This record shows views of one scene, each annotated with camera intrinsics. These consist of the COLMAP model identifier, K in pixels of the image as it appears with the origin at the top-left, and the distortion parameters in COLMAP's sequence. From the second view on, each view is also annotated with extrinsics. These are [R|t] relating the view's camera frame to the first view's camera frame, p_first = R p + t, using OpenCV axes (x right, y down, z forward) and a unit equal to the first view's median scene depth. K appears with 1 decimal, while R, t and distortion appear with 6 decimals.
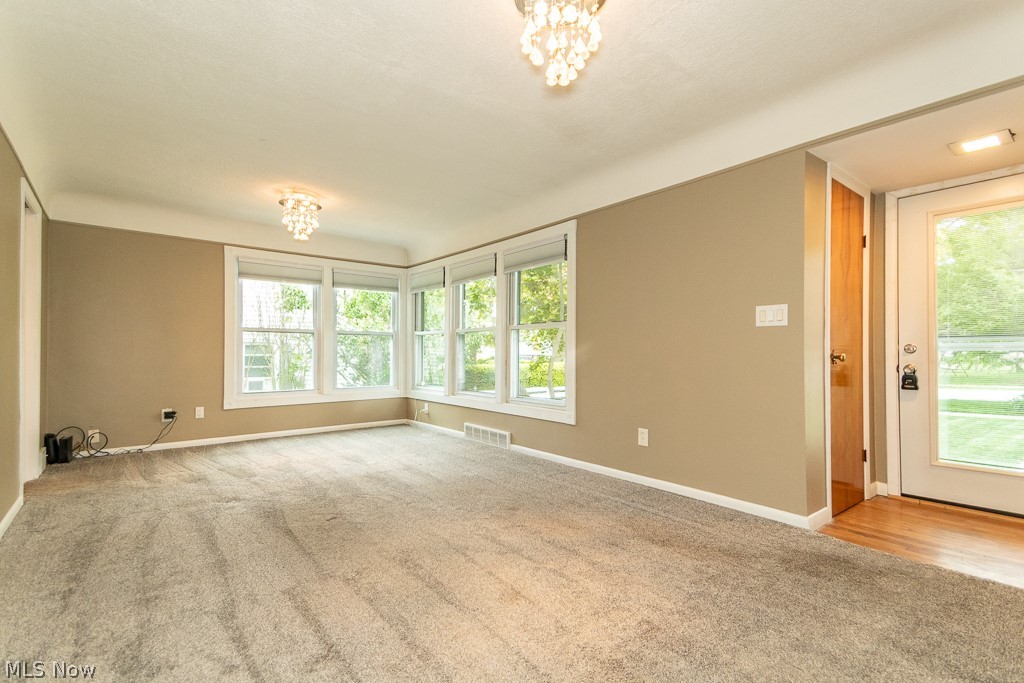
lens RADIAL K [[471.4, 0, 509.9], [0, 471.4, 339.4], [0, 0, 1]] dist [0.071664, -0.029484]
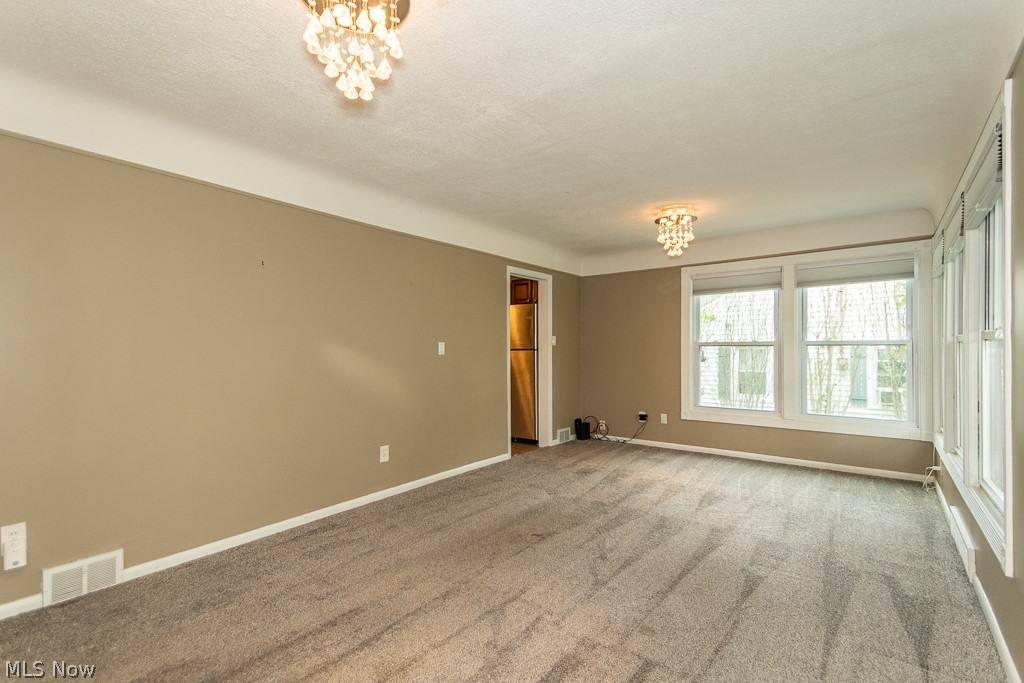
lens RADIAL K [[468.6, 0, 509.1], [0, 468.6, 346.2], [0, 0, 1]] dist [0.069977, -0.028602]
pose [[0.237629, -0.012289, -0.971278, 0.413387], [0.032444, 0.999462, -0.004708, -0.031200], [0.970814, -0.030394, 0.237900, 0.437287]]
